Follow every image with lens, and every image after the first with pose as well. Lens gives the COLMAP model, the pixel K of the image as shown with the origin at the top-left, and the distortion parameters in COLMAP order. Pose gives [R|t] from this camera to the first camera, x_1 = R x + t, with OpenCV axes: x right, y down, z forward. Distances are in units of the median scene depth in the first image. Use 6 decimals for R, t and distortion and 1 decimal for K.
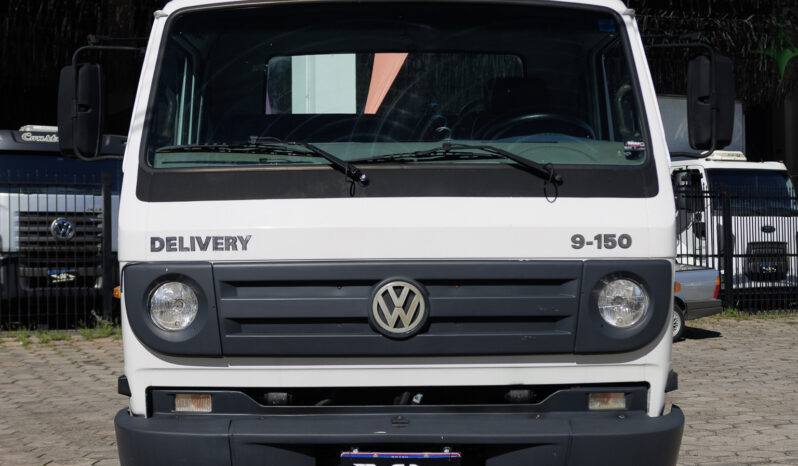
lens RADIAL K [[1400.8, 0, 399.0], [0, 1400.8, 233.0], [0, 0, 1]] dist [-0.005323, -0.028221]
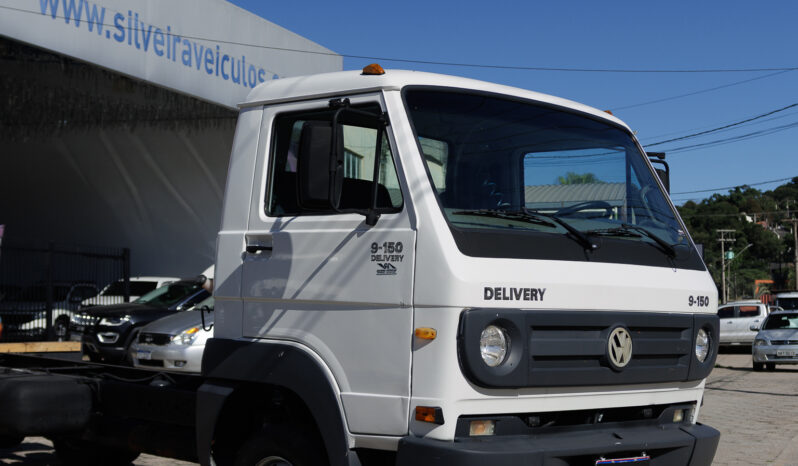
lens RADIAL K [[1400.8, 0, 399.0], [0, 1400.8, 233.0], [0, 0, 1]] dist [-0.005323, -0.028221]
pose [[0.699768, 0.061020, 0.711759, -1.074408], [-0.040712, 0.998132, -0.045545, 0.014160], [-0.713209, 0.002894, 0.700945, 0.226056]]
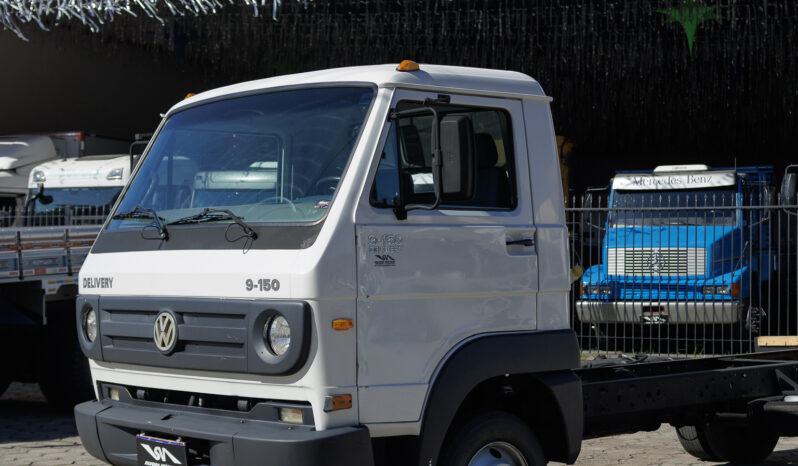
lens RADIAL K [[1498.1, 0, 399.0], [0, 1498.1, 250.4], [0, 0, 1]] dist [-0.014358, -0.029043]
pose [[0.666768, -0.004304, -0.745253, 1.217284], [0.003933, 0.999990, -0.002257, -0.021182], [0.745255, -0.001426, 0.666778, 0.201856]]
